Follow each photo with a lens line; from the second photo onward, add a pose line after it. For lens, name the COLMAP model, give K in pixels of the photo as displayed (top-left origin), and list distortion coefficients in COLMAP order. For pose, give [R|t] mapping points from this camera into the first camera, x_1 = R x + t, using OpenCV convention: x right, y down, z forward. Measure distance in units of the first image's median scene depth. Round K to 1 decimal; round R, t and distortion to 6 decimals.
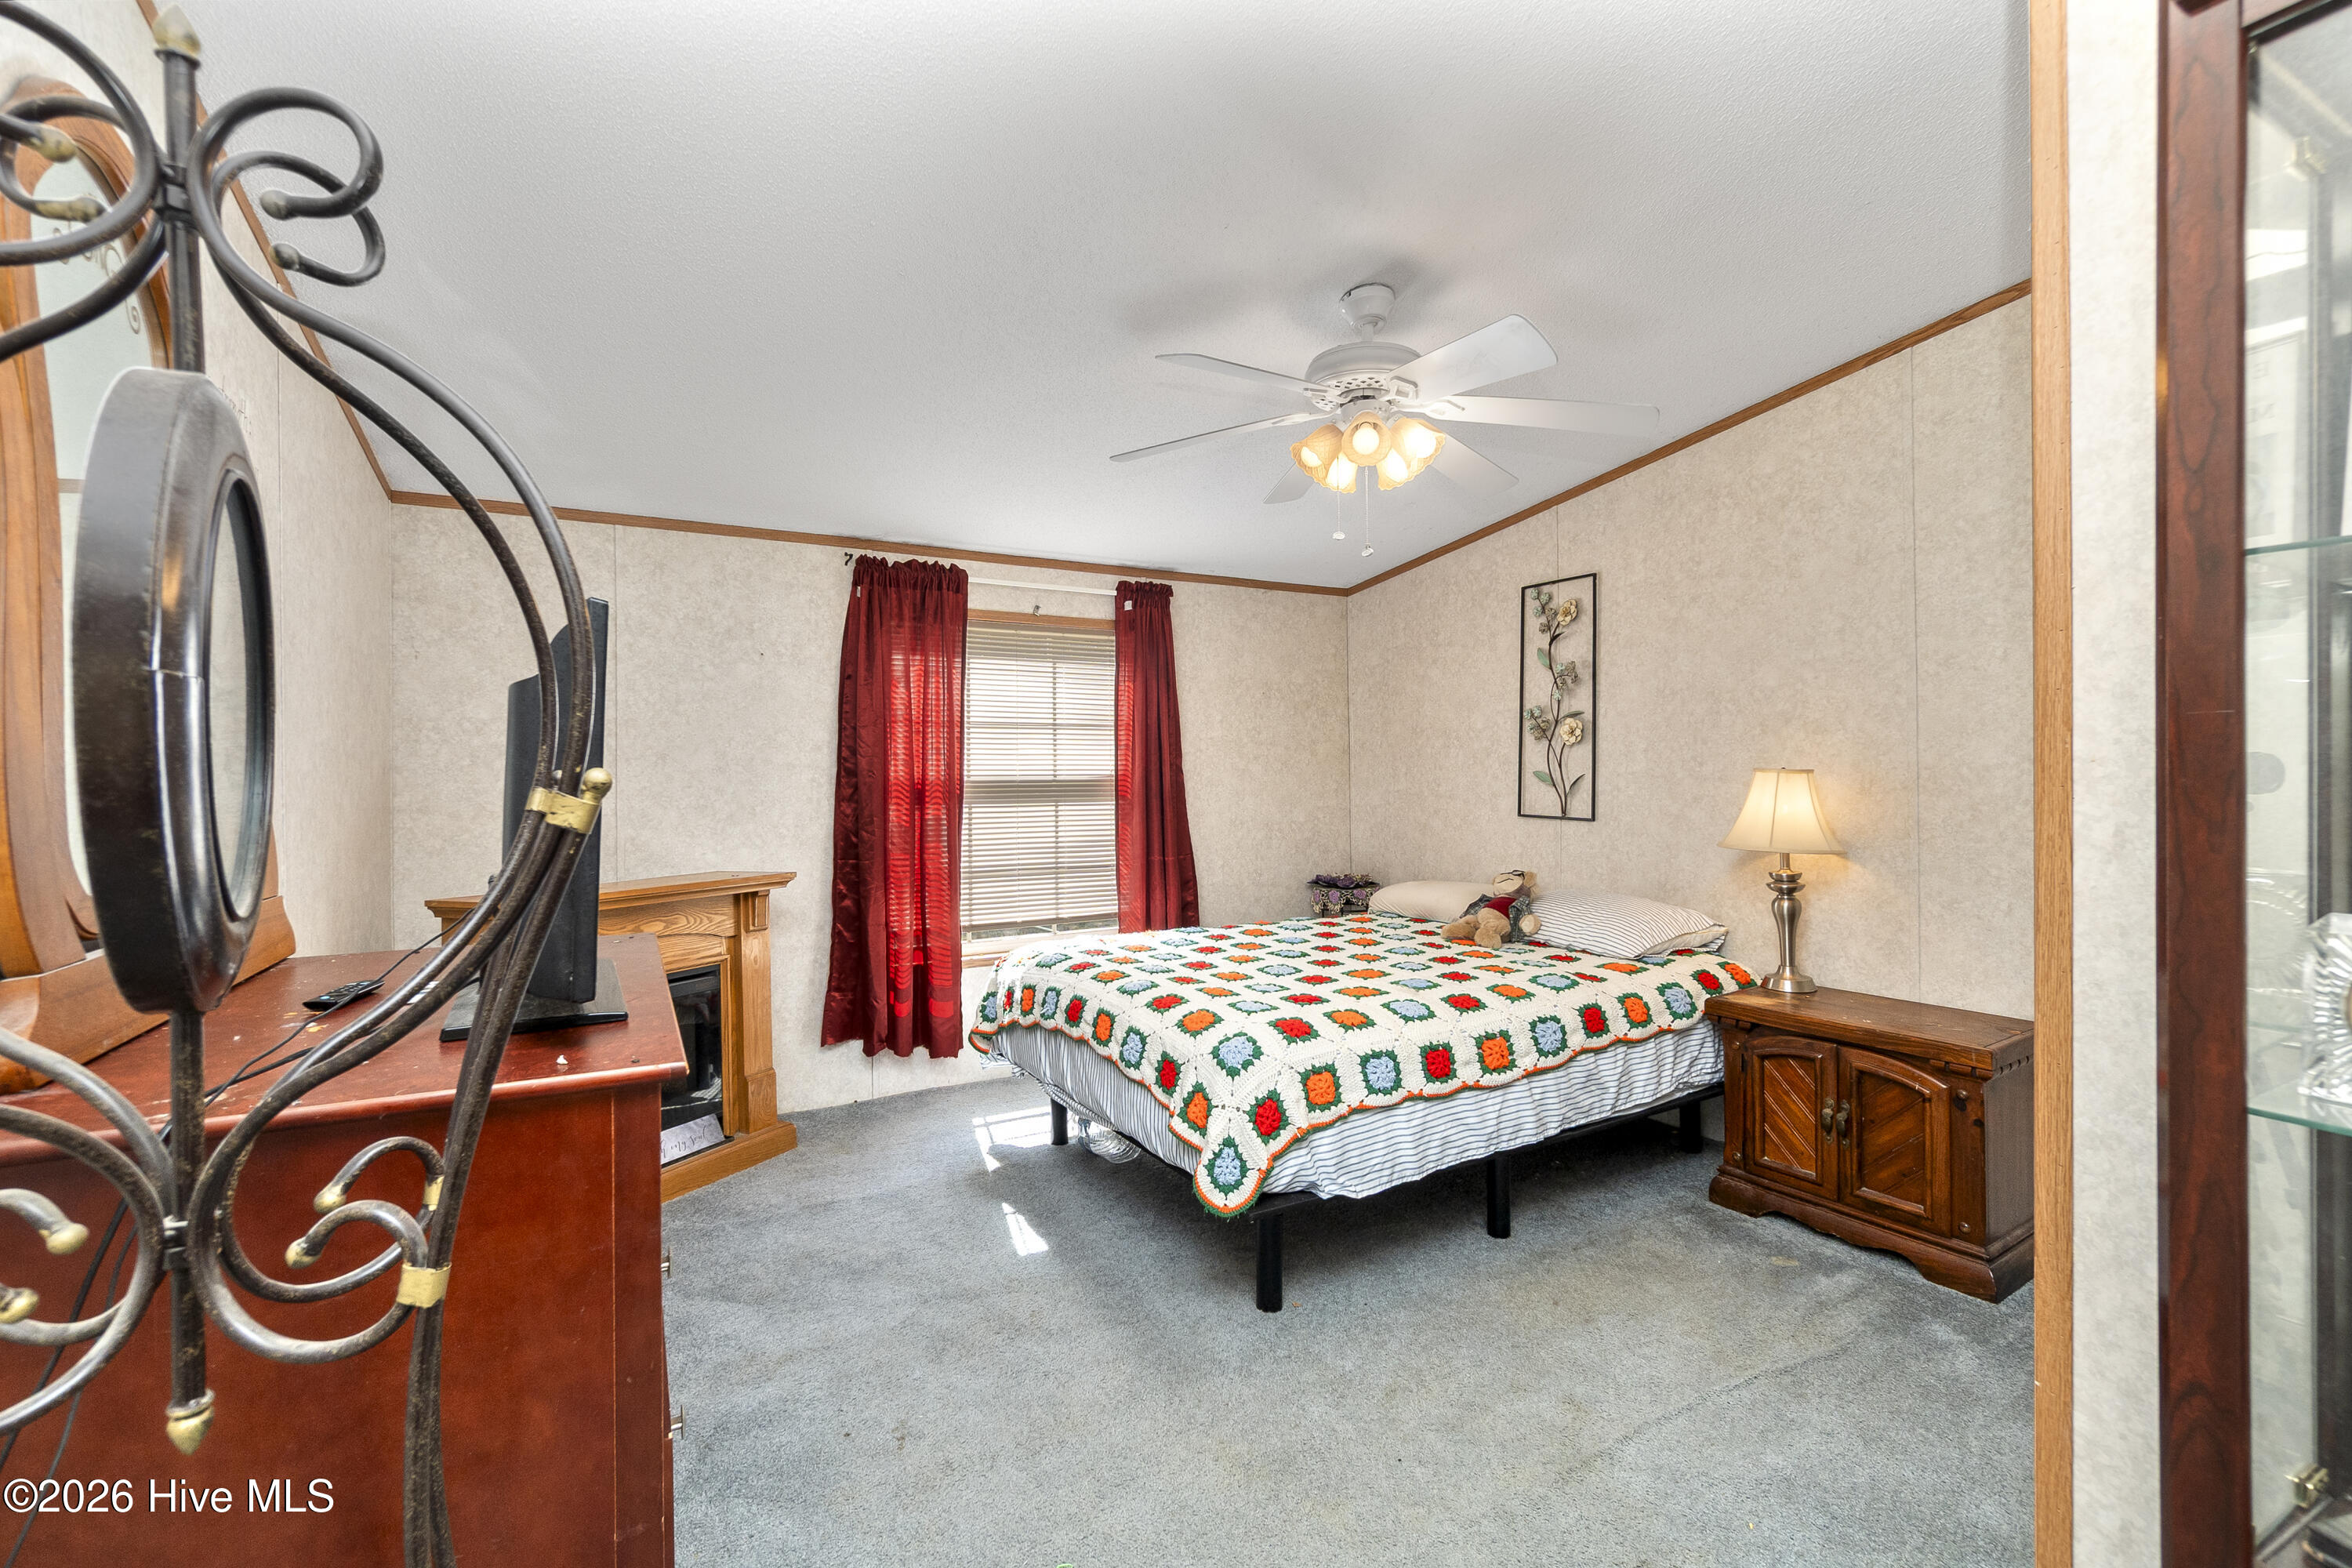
lens RADIAL K [[1014.4, 0, 1169.2], [0, 1014.4, 782.9], [0, 0, 1]] dist [-0.005729, -0.000421]
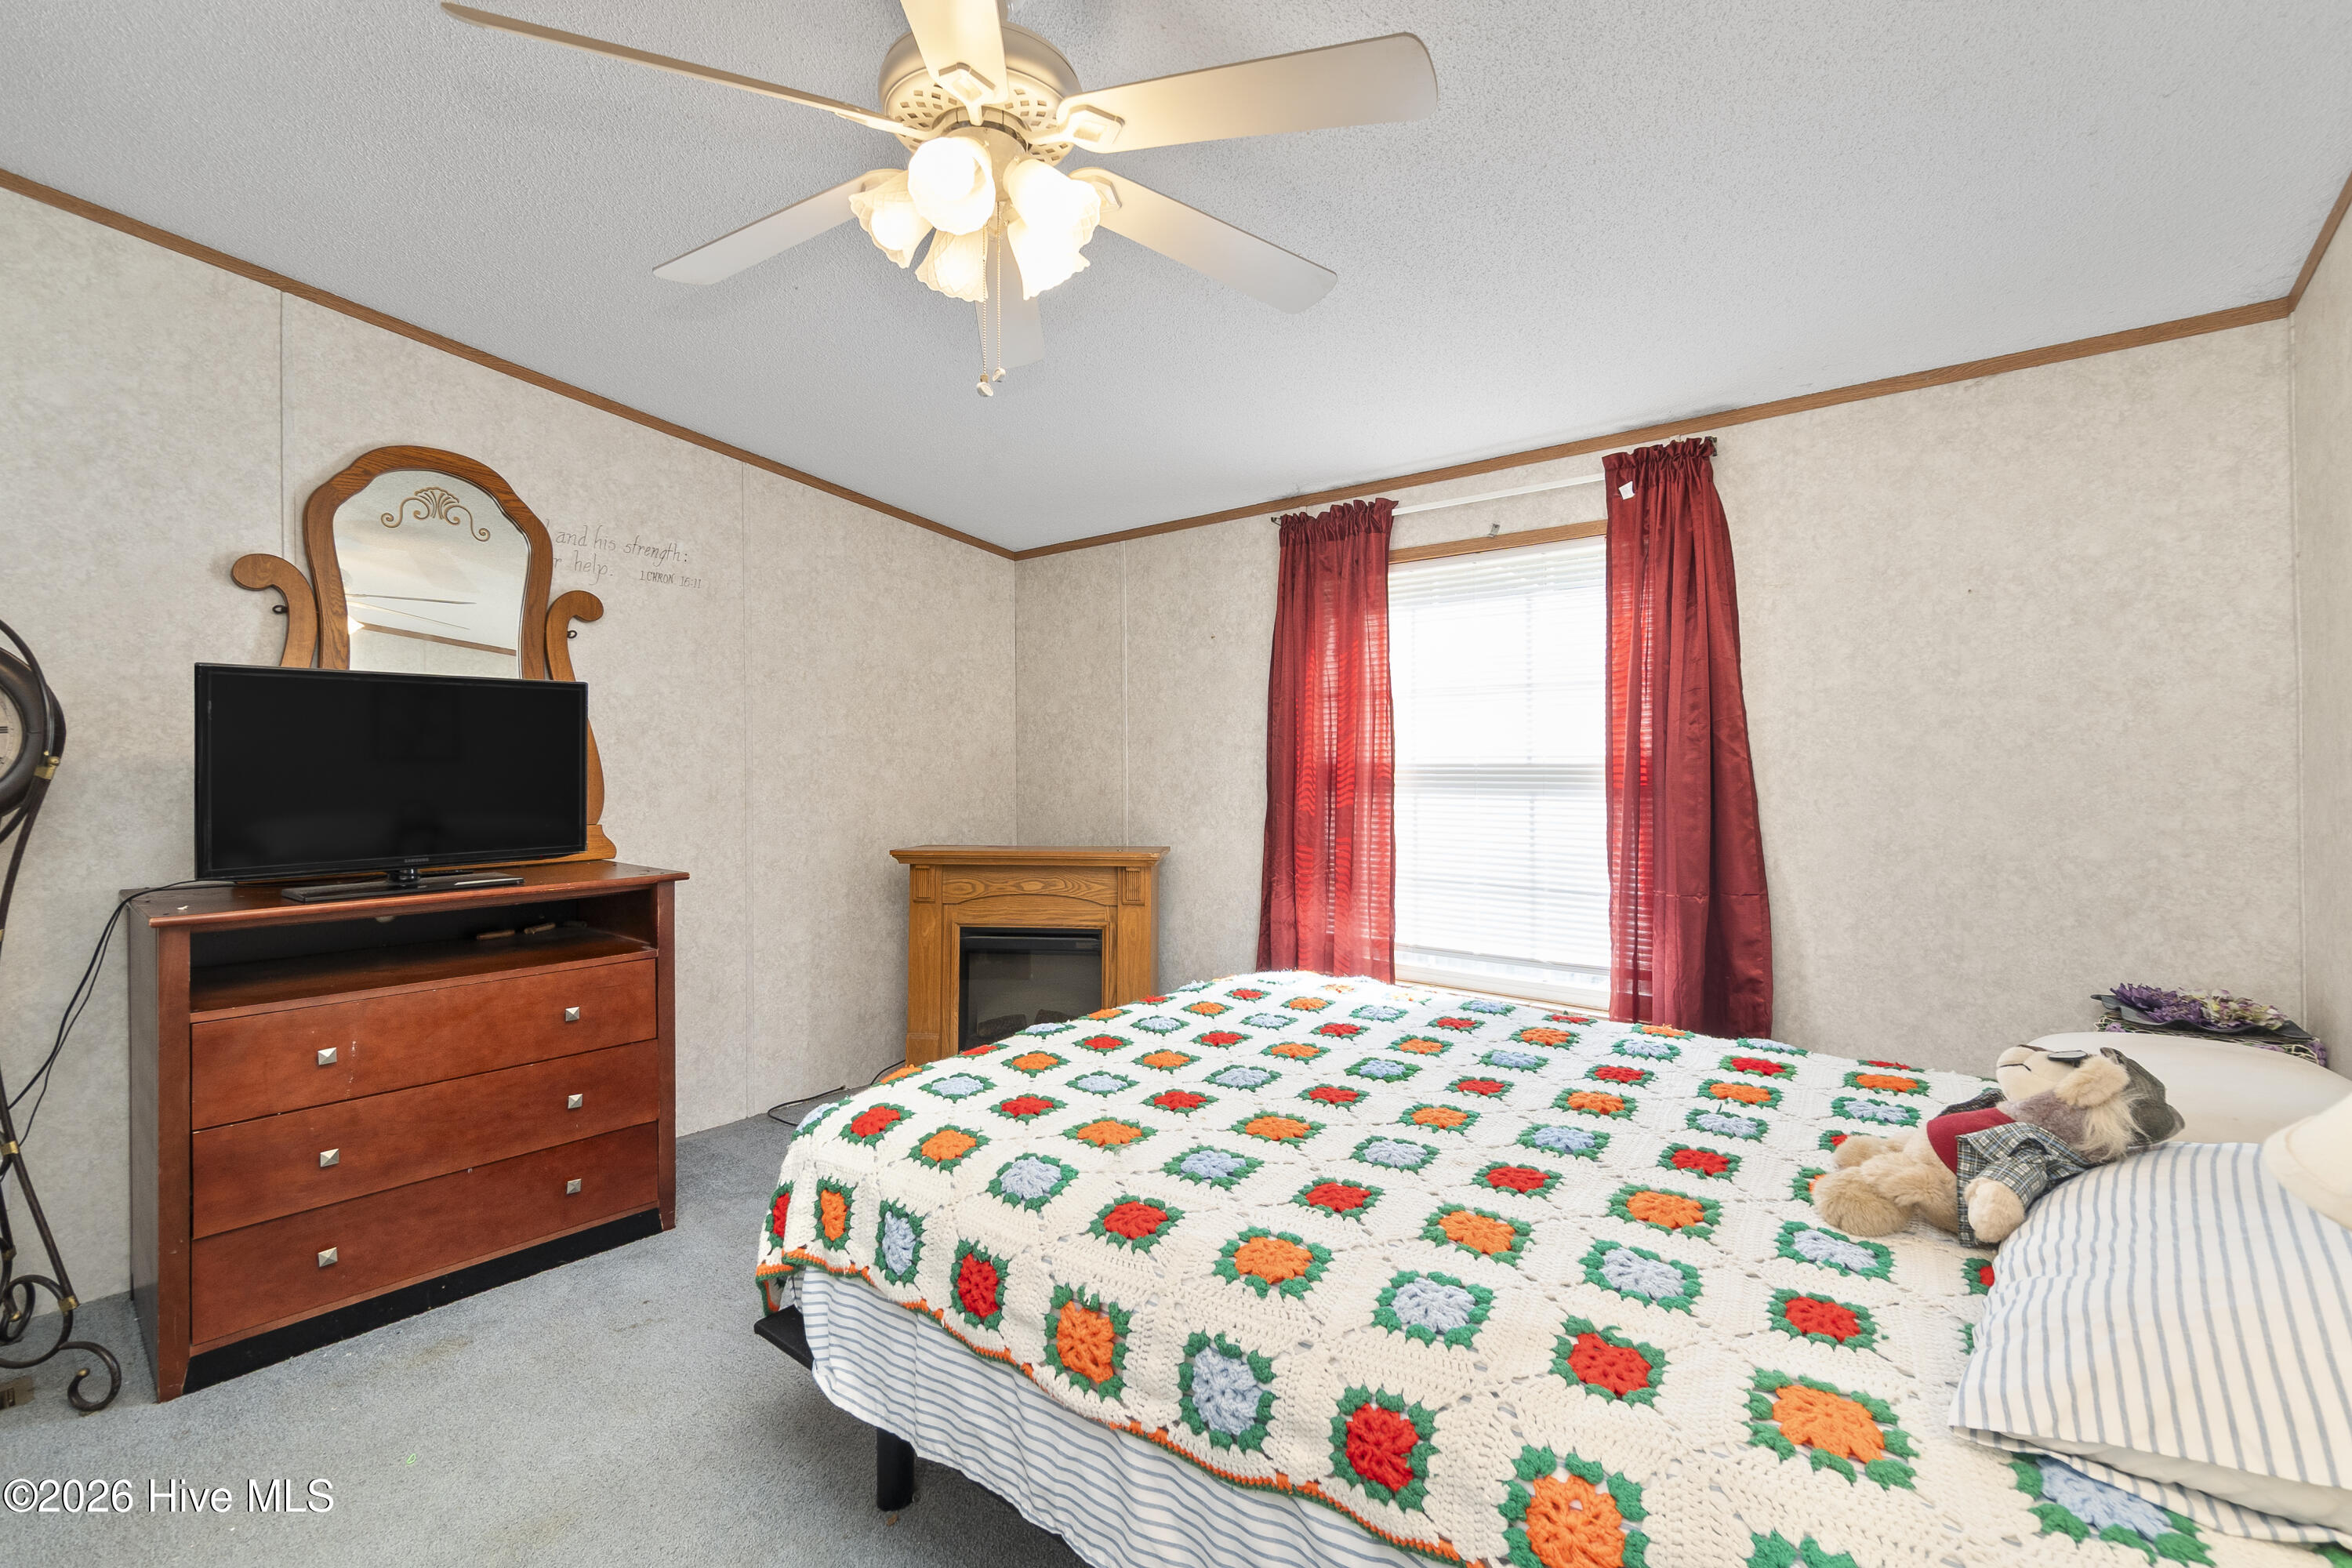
lens RADIAL K [[1014.4, 0, 1169.2], [0, 1014.4, 782.9], [0, 0, 1]] dist [-0.005729, -0.000421]
pose [[0.360936, 0.027066, -0.932198, 0.503784], [-0.005273, 0.999622, 0.026982, -0.008017], [0.932576, -0.004823, 0.360942, 0.559124]]
